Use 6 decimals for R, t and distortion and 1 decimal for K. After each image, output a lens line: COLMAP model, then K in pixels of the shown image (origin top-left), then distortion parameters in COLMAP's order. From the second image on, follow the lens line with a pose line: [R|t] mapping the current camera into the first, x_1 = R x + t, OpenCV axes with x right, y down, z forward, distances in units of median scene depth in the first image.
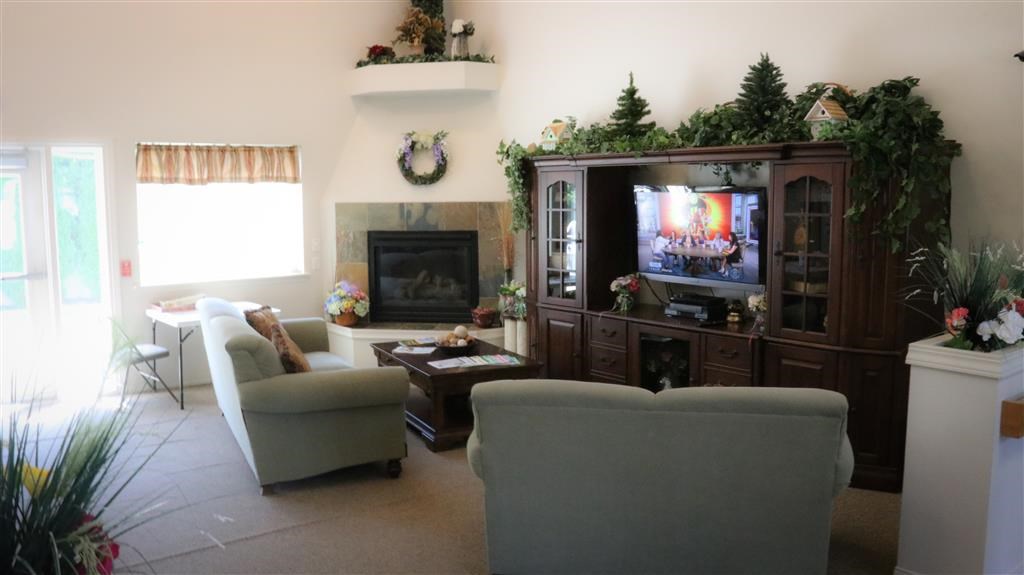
lens RADIAL K [[862.7, 0, 503.8], [0, 862.7, 292.4], [0, 0, 1]] dist [-0.162445, 0.118950]
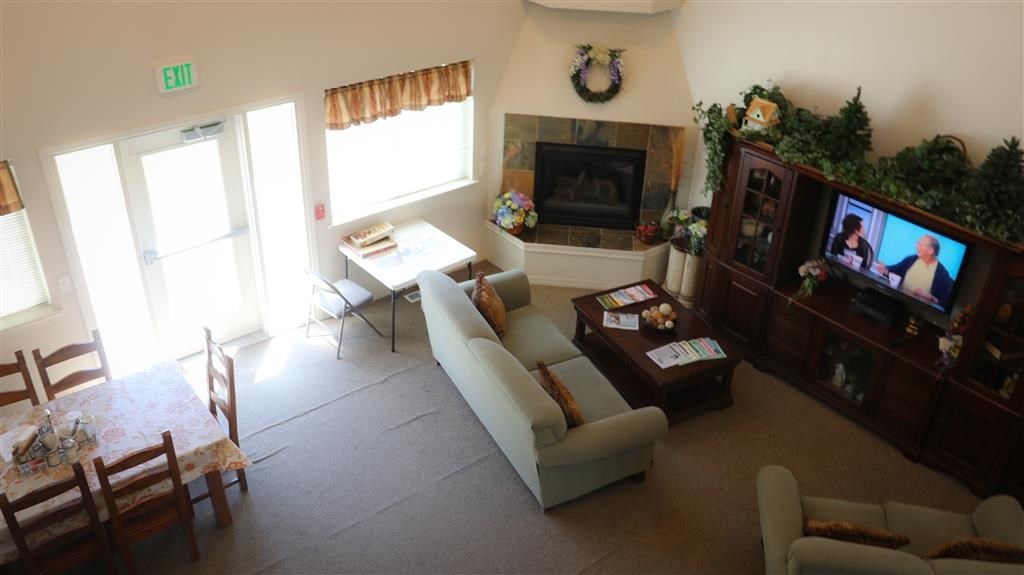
lens RADIAL K [[862.7, 0, 513.1], [0, 862.7, 284.6], [0, 0, 1]] dist [-0.162445, 0.118950]
pose [[0.998004, 0.016671, 0.060914, -0.252693], [-0.040958, 0.905032, 0.423368, -0.357340], [-0.048072, -0.425018, 0.903908, 0.018592]]
